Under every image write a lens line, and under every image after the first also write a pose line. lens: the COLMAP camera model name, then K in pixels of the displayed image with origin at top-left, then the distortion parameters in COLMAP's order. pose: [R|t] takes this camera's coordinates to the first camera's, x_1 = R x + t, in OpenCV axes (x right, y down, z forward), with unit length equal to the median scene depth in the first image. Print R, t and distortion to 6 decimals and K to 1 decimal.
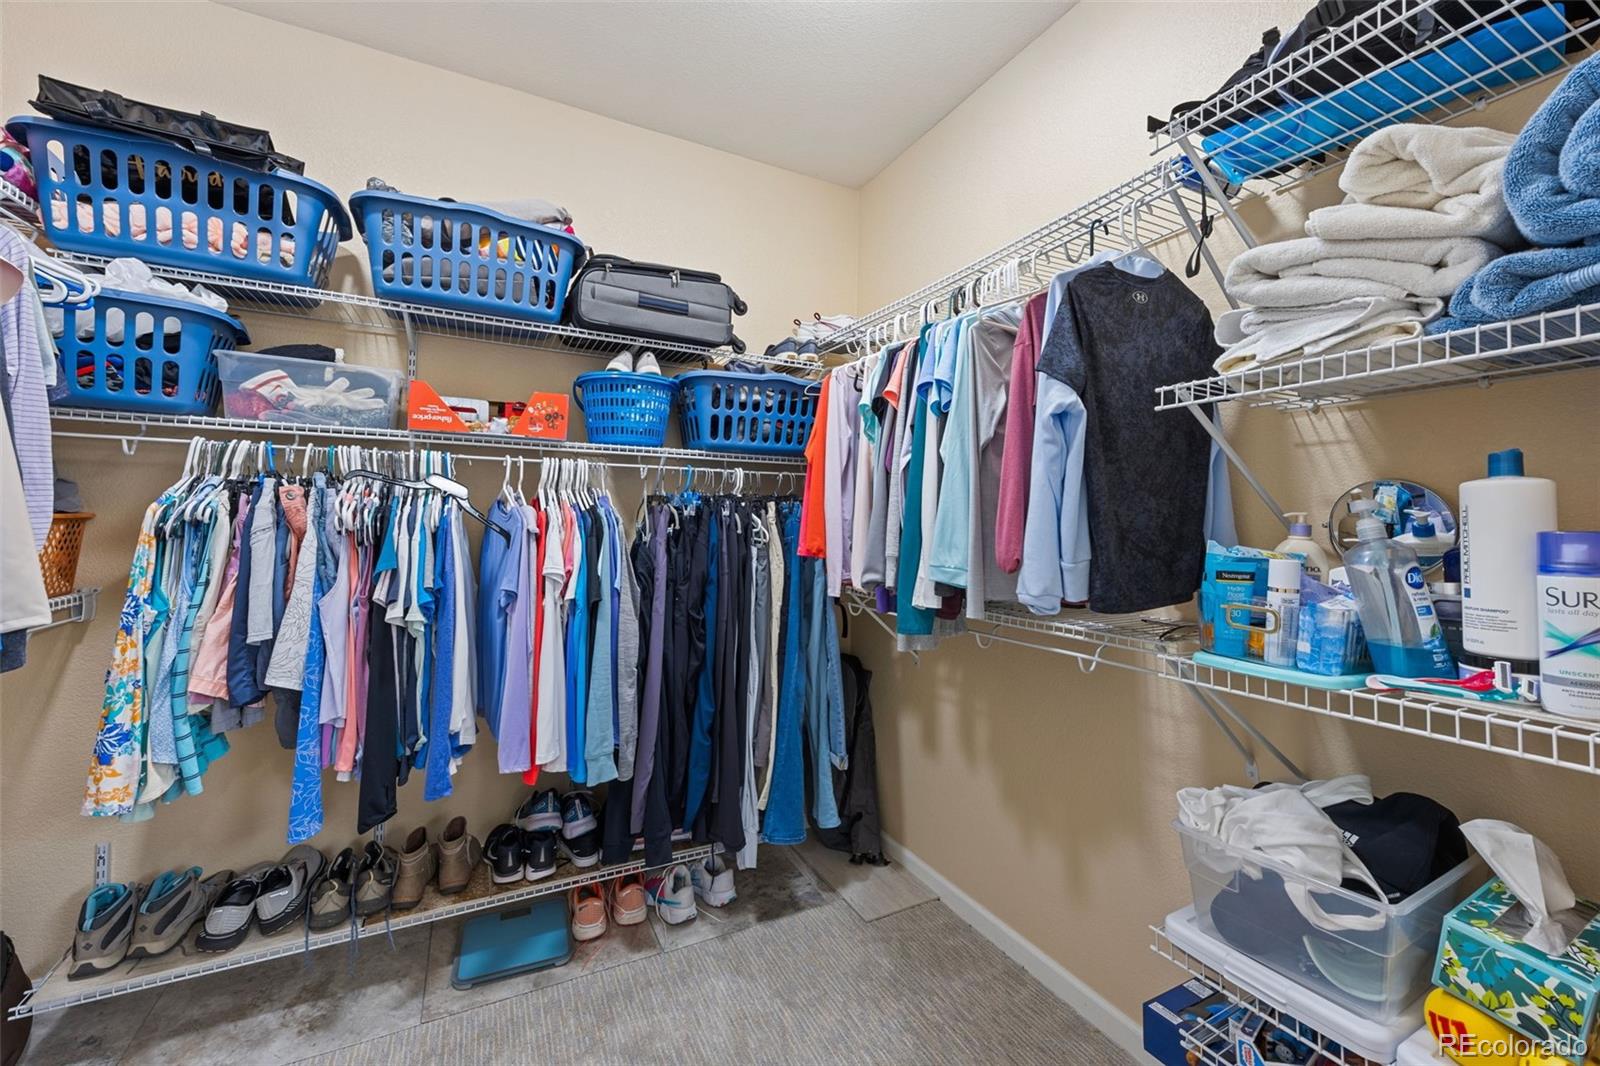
lens RADIAL K [[637.8, 0, 807.7], [0, 637.8, 494.4], [0, 0, 1]] dist [-0.003012, 0.000728]
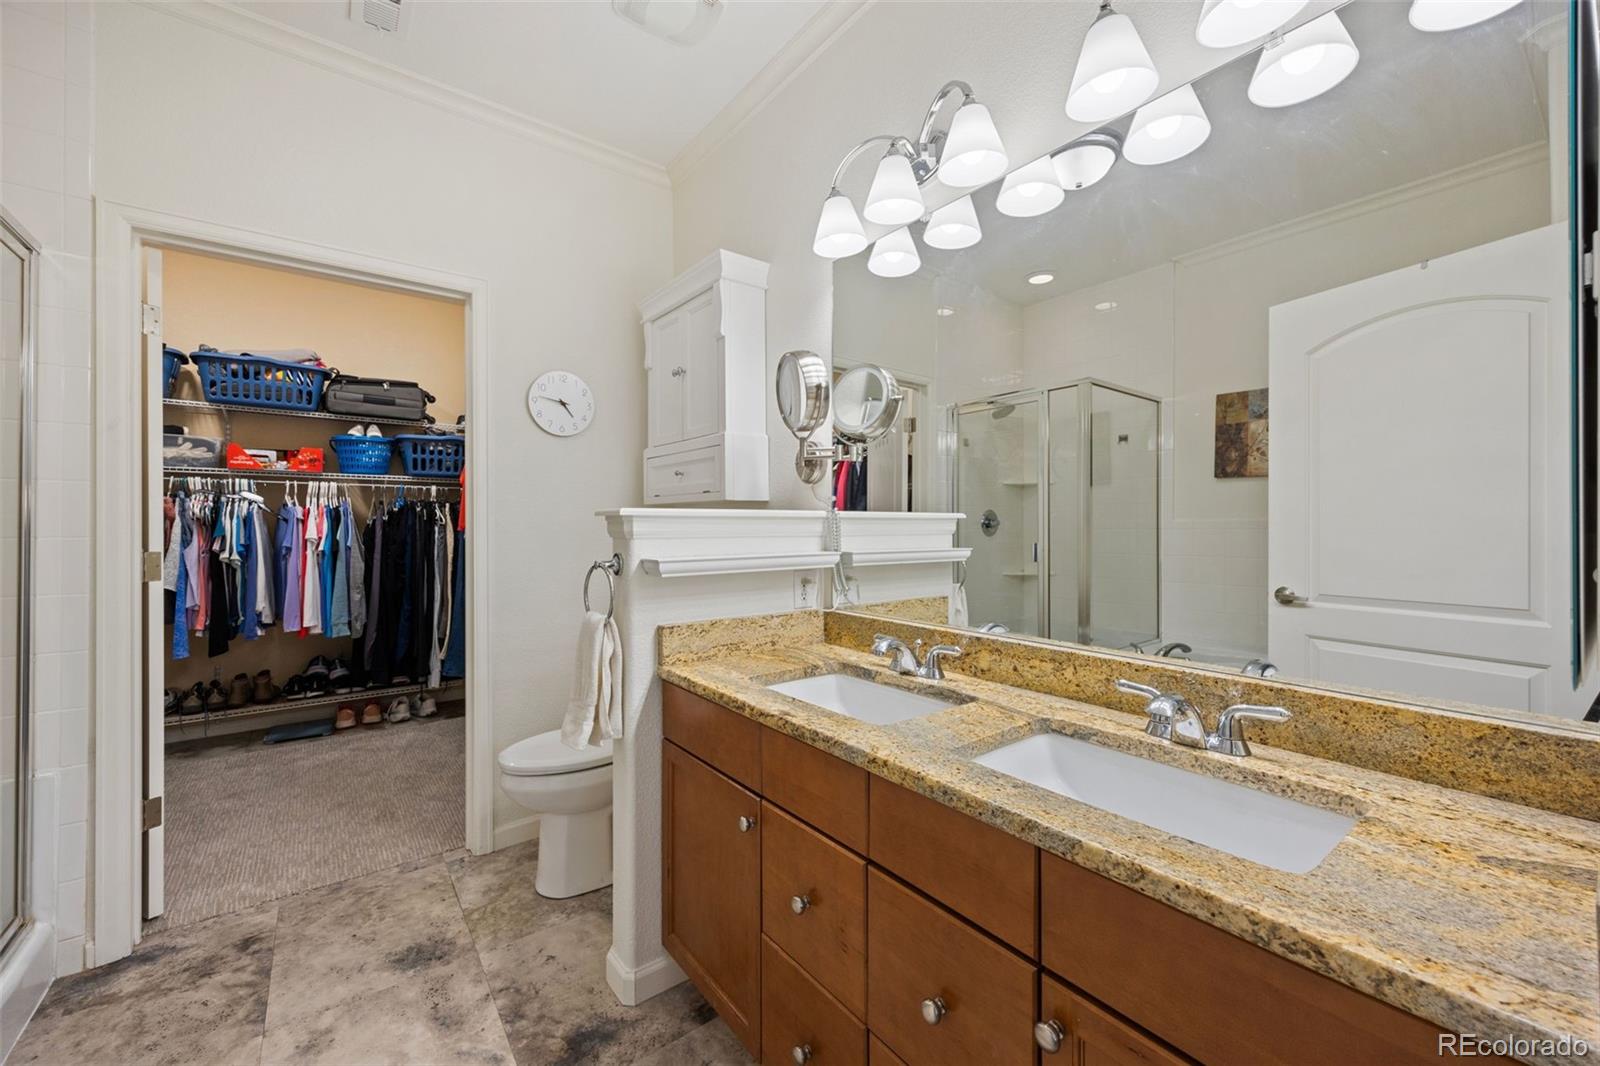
lens RADIAL K [[619.2, 0, 802.6], [0, 619.2, 521.8], [0, 0, 1]] dist [-0.002167, 0.000132]
pose [[0.981244, -0.016752, 0.192042, 0.744179], [0.010836, 0.999435, 0.031810, 0.022561], [-0.192466, -0.029133, 0.980871, -1.215510]]
